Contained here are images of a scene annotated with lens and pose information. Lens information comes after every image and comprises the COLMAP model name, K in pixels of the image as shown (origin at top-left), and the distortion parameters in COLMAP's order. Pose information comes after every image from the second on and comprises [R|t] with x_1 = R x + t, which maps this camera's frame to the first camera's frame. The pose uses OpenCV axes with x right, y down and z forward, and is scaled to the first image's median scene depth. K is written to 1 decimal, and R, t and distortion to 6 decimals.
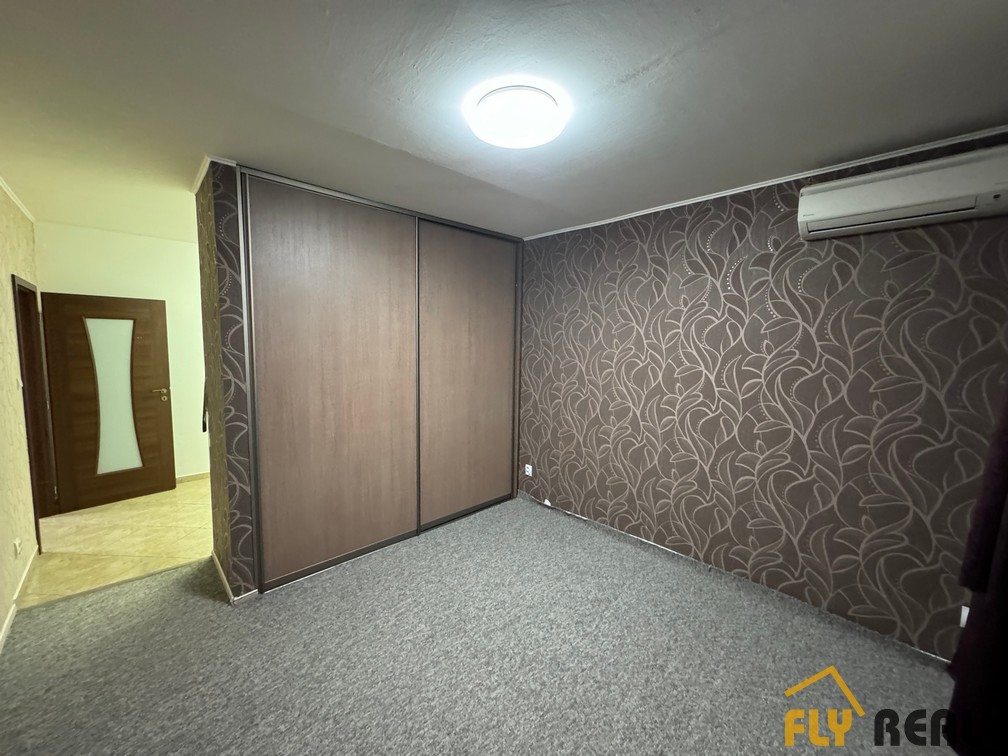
lens RADIAL K [[401.2, 0, 516.8], [0, 401.2, 388.2], [0, 0, 1]] dist [-0.002541, 0.000580]
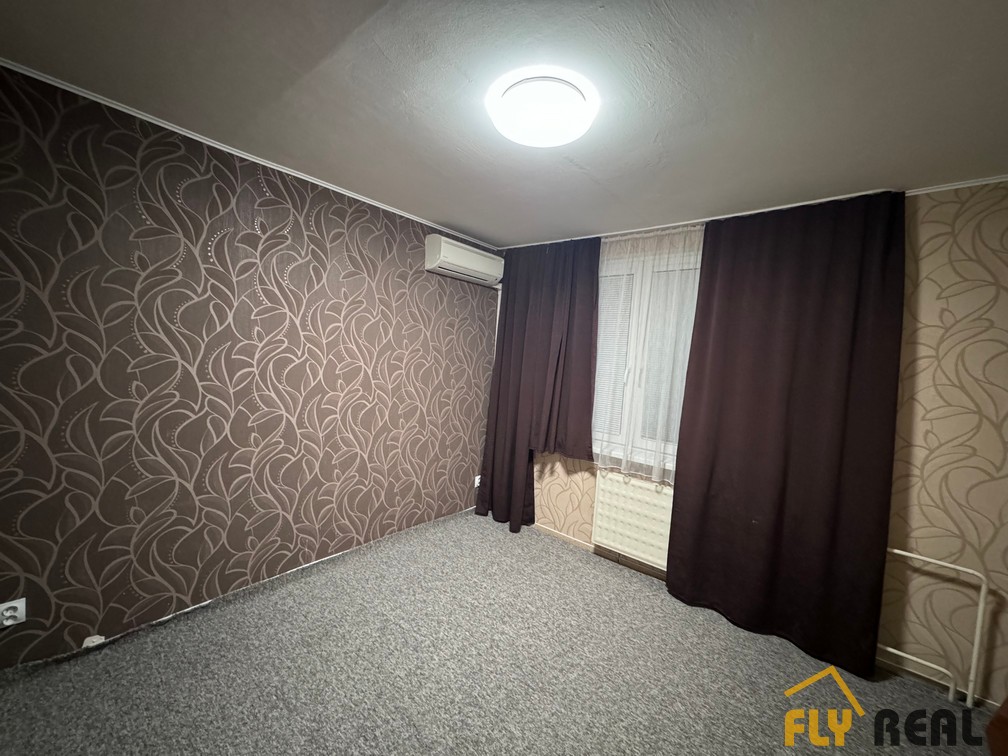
lens RADIAL K [[401.2, 0, 504.3], [0, 401.2, 375.1], [0, 0, 1]] dist [-0.002541, 0.000580]
pose [[-0.091928, -0.092925, 0.991420, -0.558534], [0.025920, 0.995075, 0.095671, -0.100919], [-0.995428, 0.034492, -0.089067, 0.669084]]
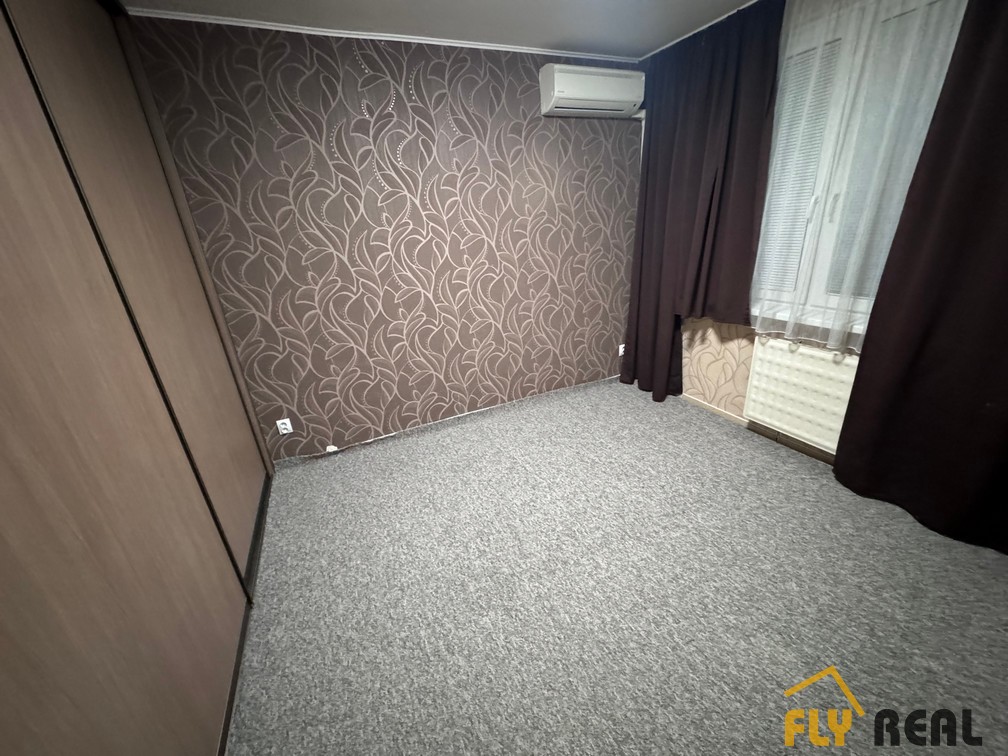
lens RADIAL K [[401.2, 0, 498.5], [0, 401.2, 375.4], [0, 0, 1]] dist [-0.002541, 0.000580]
pose [[0.344708, -0.392078, 0.852907, -0.526821], [0.174864, 0.919512, 0.352024, -0.071056], [-0.922279, 0.027797, 0.385524, 0.522739]]
